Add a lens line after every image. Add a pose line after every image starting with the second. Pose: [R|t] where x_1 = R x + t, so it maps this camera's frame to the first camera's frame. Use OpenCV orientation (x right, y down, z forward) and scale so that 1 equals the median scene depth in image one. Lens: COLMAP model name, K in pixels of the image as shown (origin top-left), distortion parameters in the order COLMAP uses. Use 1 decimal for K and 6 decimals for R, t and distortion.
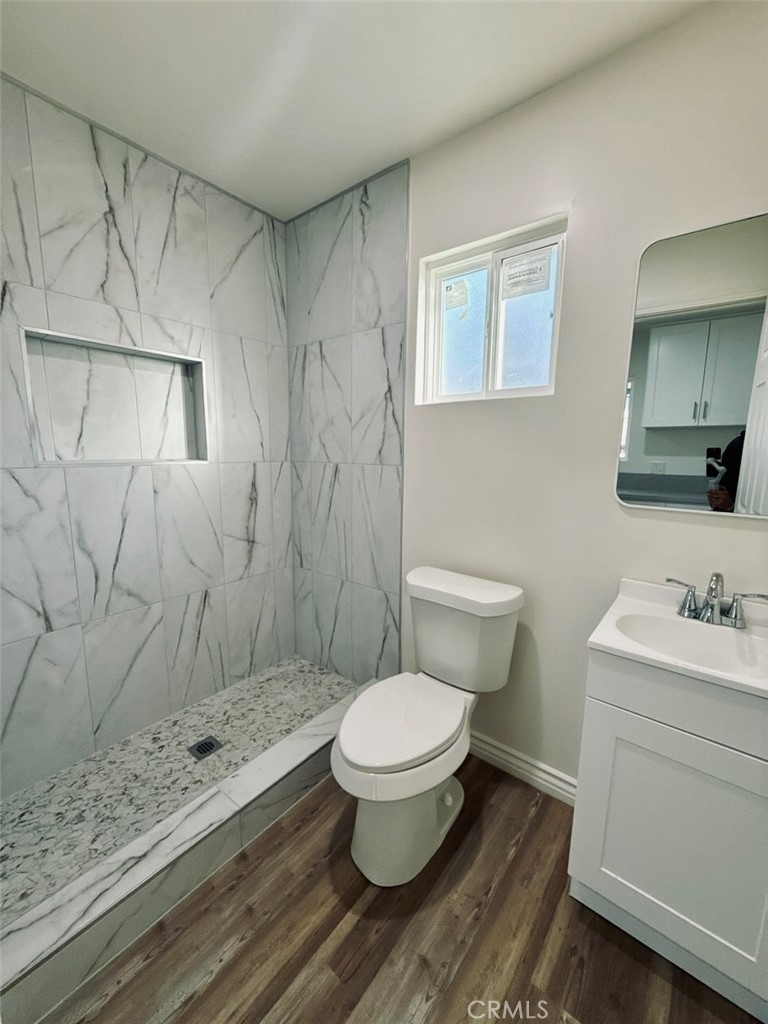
lens RADIAL K [[408.8, 0, 382.4], [0, 408.8, 510.9], [0, 0, 1]] dist [-0.001171, -0.000326]
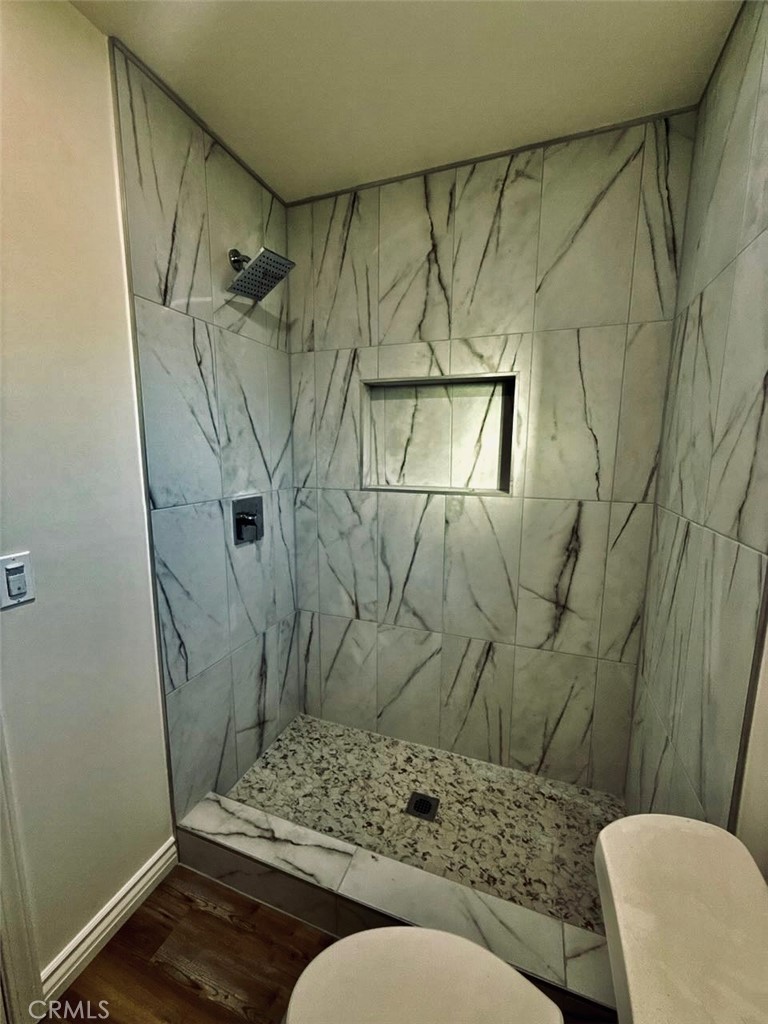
lens RADIAL K [[408.8, 0, 382.4], [0, 408.8, 512.0], [0, 0, 1]] dist [-0.001171, -0.000326]
pose [[0.310579, 0.134583, -0.940972, 0.306518], [-0.150146, 0.984444, 0.091243, -0.136262], [0.938614, 0.112945, 0.325955, 0.539052]]
